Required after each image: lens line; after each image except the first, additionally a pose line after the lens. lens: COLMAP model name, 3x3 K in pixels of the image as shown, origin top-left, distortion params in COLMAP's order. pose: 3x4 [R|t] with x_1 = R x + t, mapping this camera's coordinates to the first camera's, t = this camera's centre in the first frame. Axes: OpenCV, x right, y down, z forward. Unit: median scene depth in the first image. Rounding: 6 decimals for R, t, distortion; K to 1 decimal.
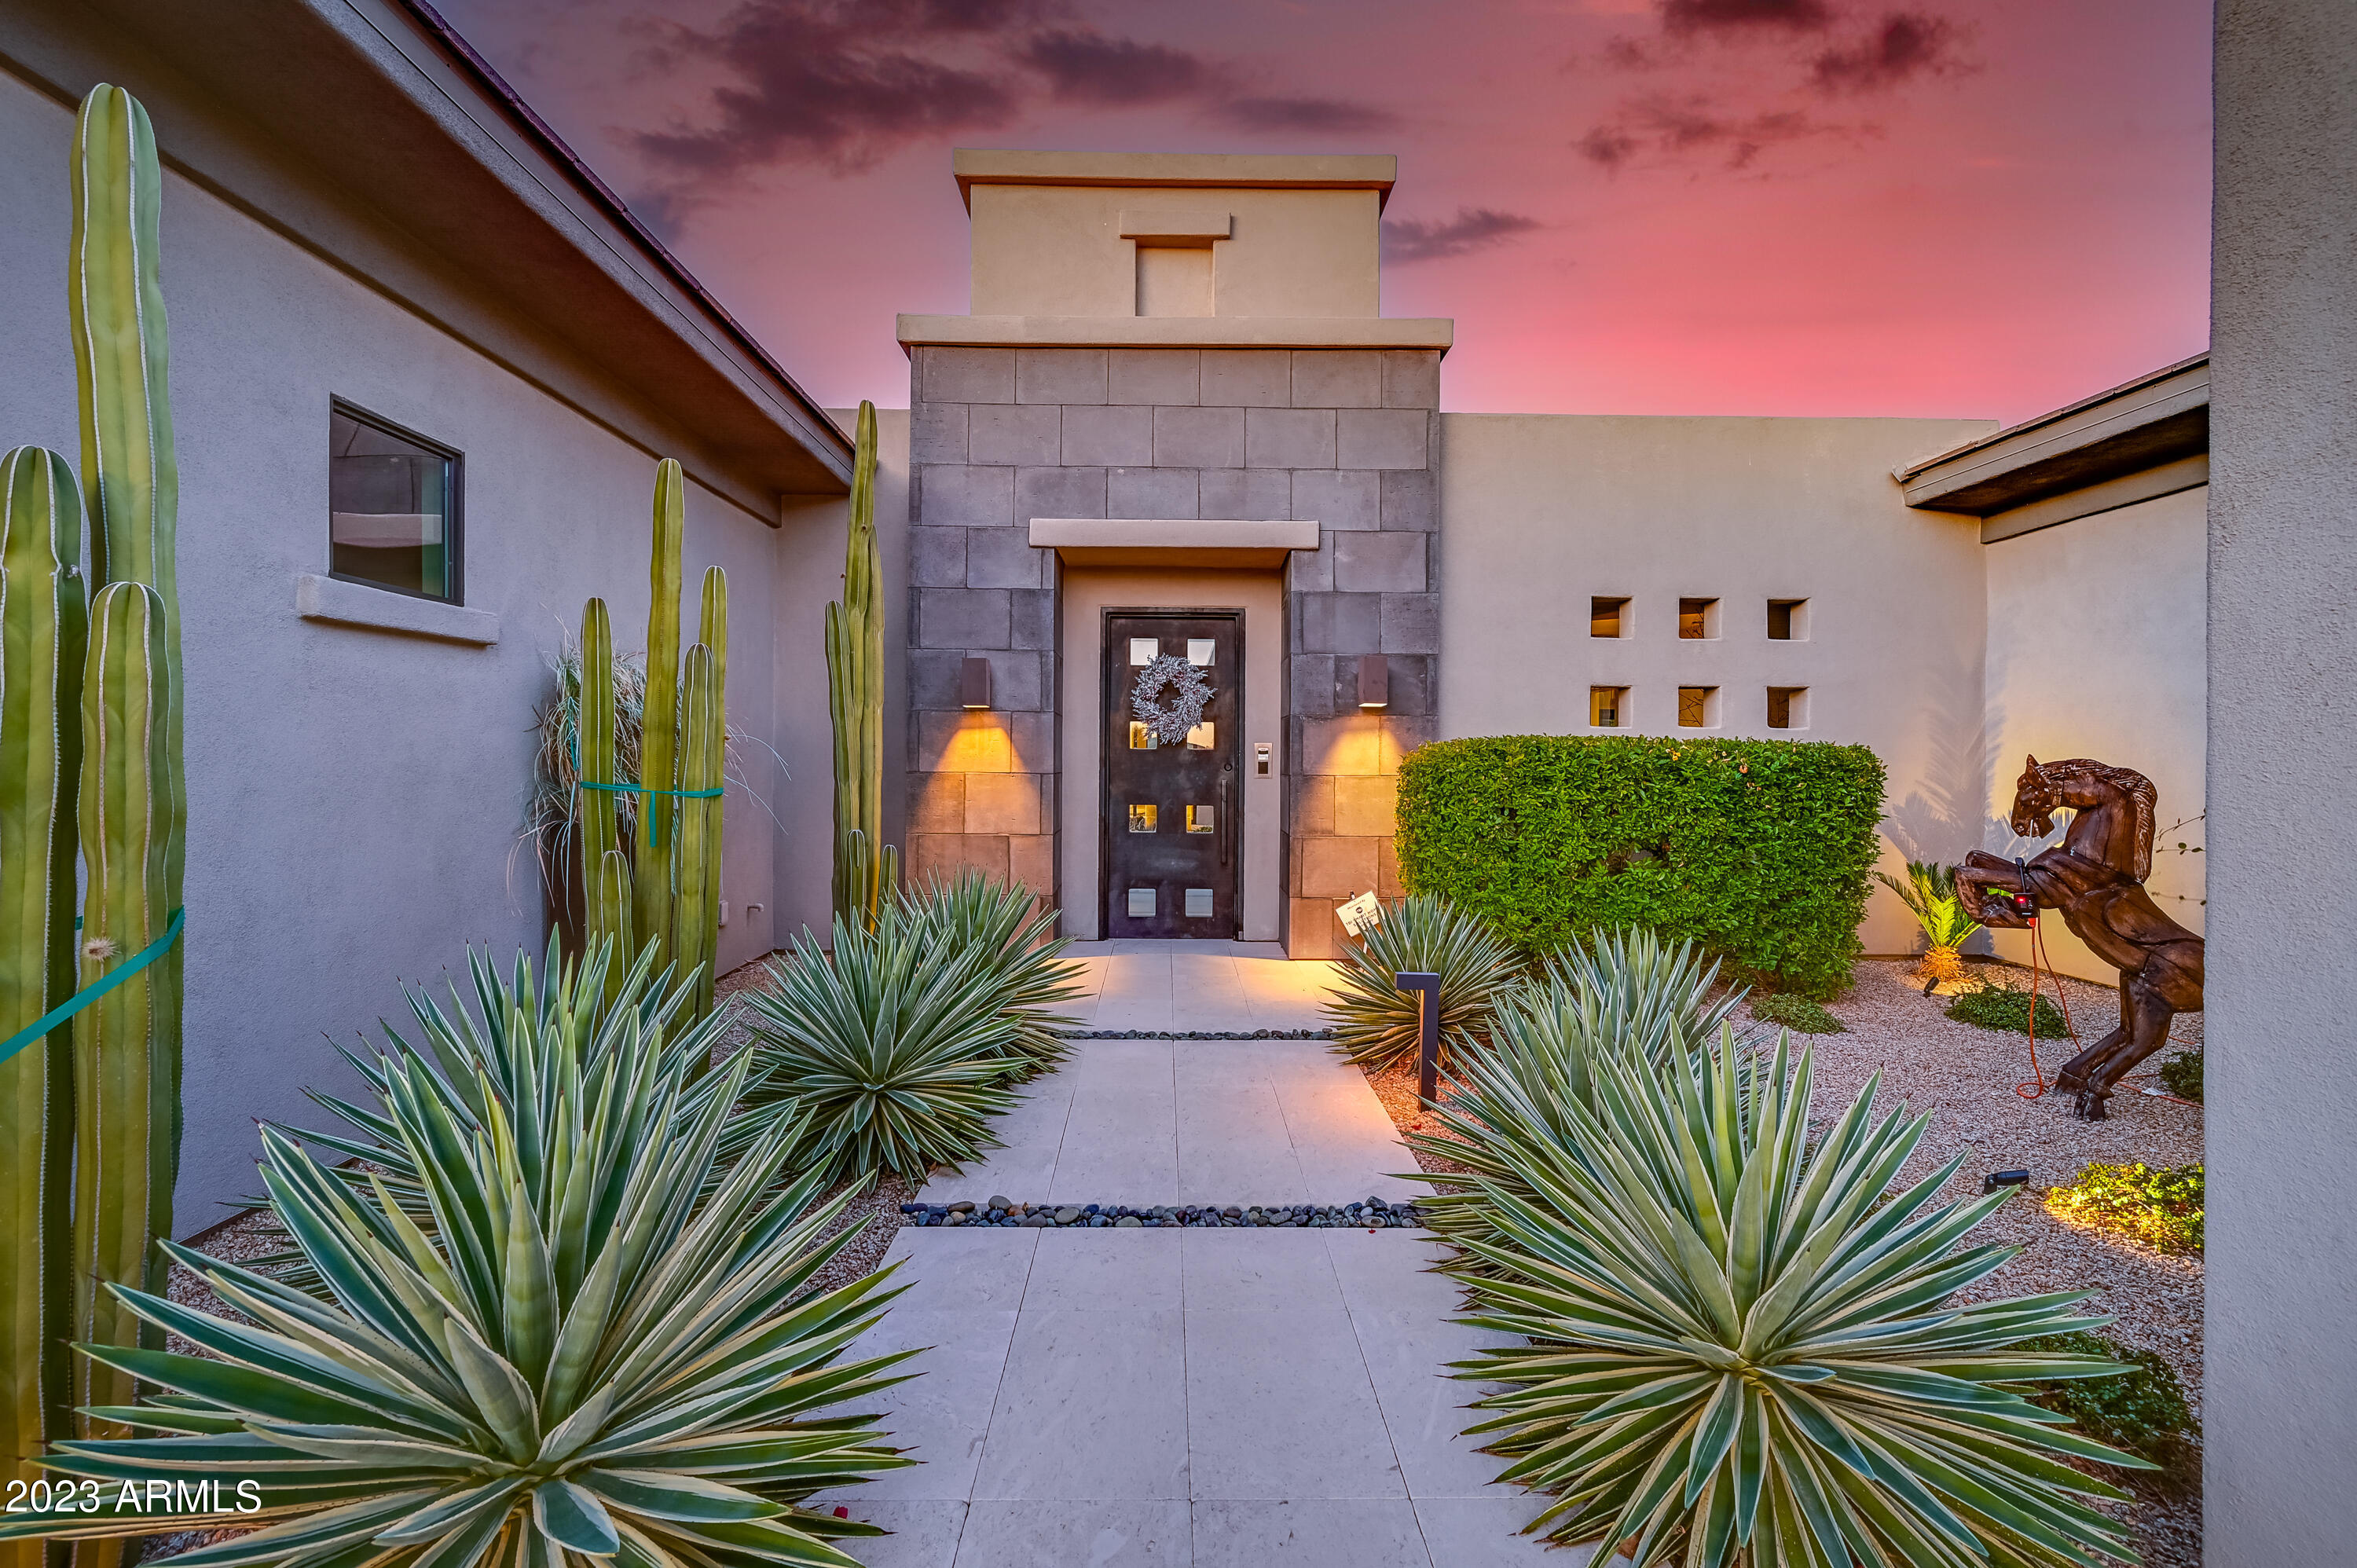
lens RADIAL K [[1145.7, 0, 1178.5], [0, 1145.7, 784.0], [0, 0, 1]] dist [0.000477, -0.000004]
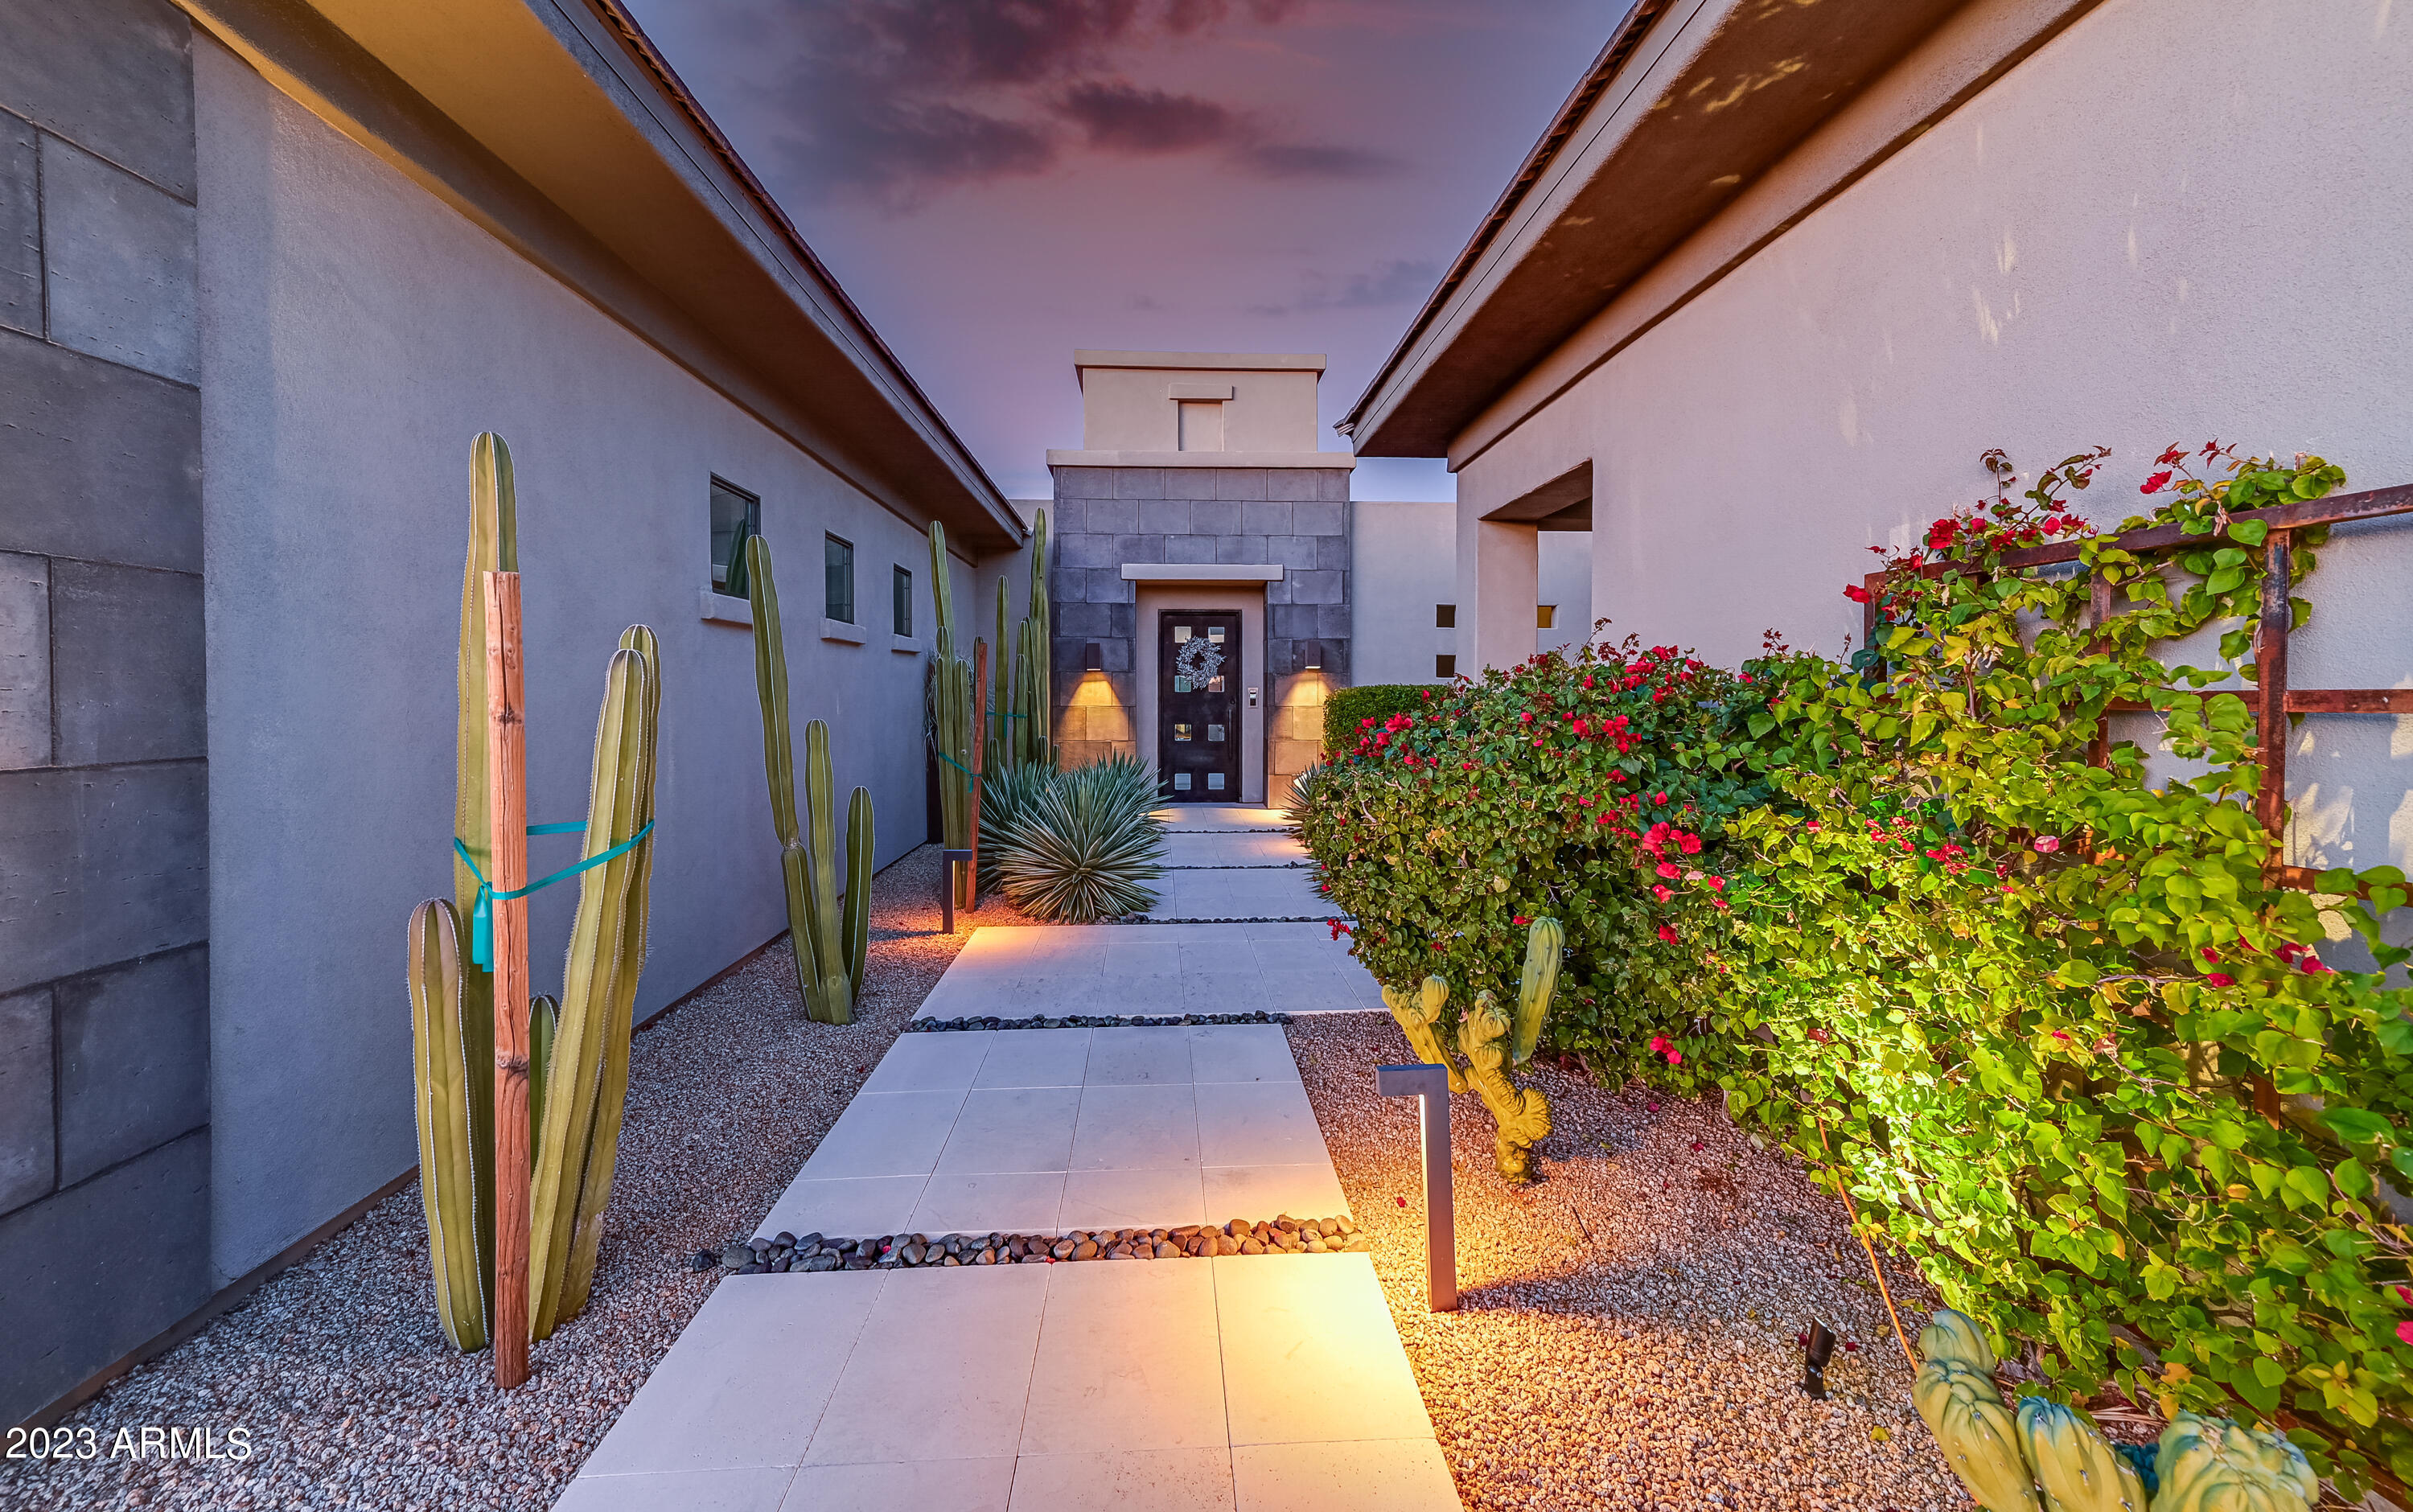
lens RADIAL K [[1067.8, 0, 1206.5], [0, 1067.8, 756.0], [0, 0, 1]] dist [0.000232, 0.000007]
pose [[0.999599, -0.007962, 0.027187, -0.044075], [0.006860, 0.999161, 0.040366, 0.001581], [-0.027485, -0.040163, 0.998815, -0.664840]]
